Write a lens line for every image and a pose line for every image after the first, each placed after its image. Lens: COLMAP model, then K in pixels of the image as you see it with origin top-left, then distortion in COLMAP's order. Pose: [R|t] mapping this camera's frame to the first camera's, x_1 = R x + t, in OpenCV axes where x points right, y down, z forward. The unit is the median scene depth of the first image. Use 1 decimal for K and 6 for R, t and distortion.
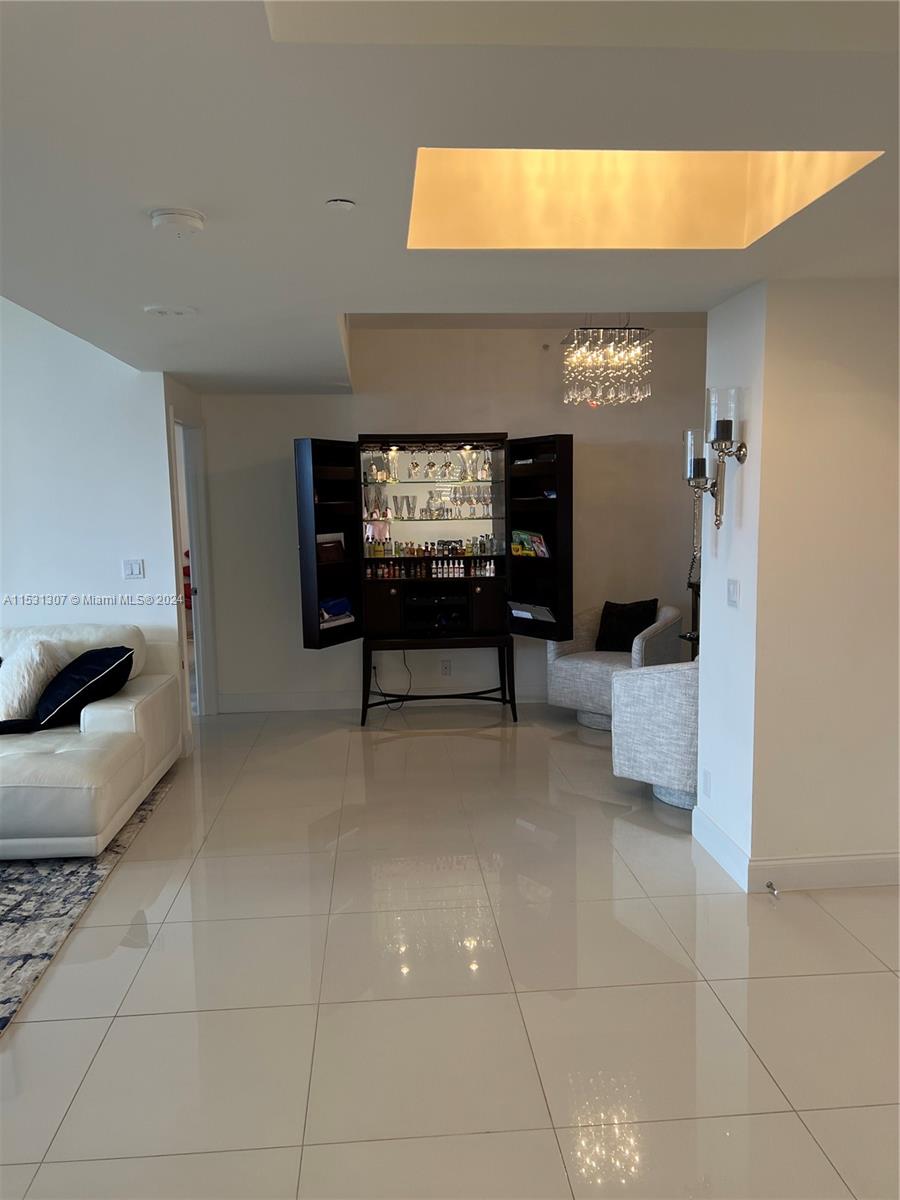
lens RADIAL K [[902.0, 0, 450.5], [0, 902.0, 604.1], [0, 0, 1]] dist [0.049860, -0.063058]
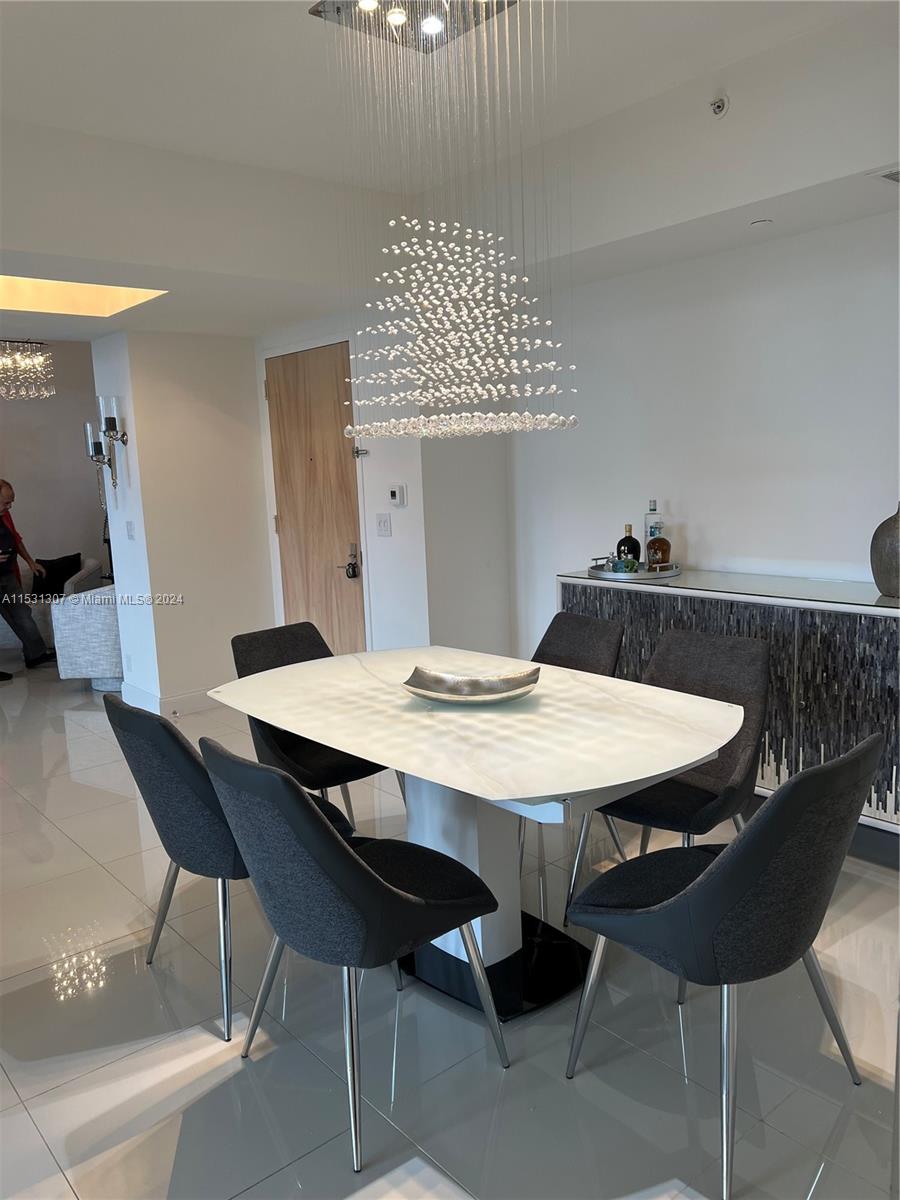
lens RADIAL K [[902.0, 0, 450.5], [0, 902.0, 604.1], [0, 0, 1]] dist [0.049860, -0.063058]
pose [[0.814499, -0.107735, 0.570074, -0.113999], [0.095358, 0.994103, 0.051627, 0.070998], [-0.572275, 0.012311, 0.819970, -0.477289]]
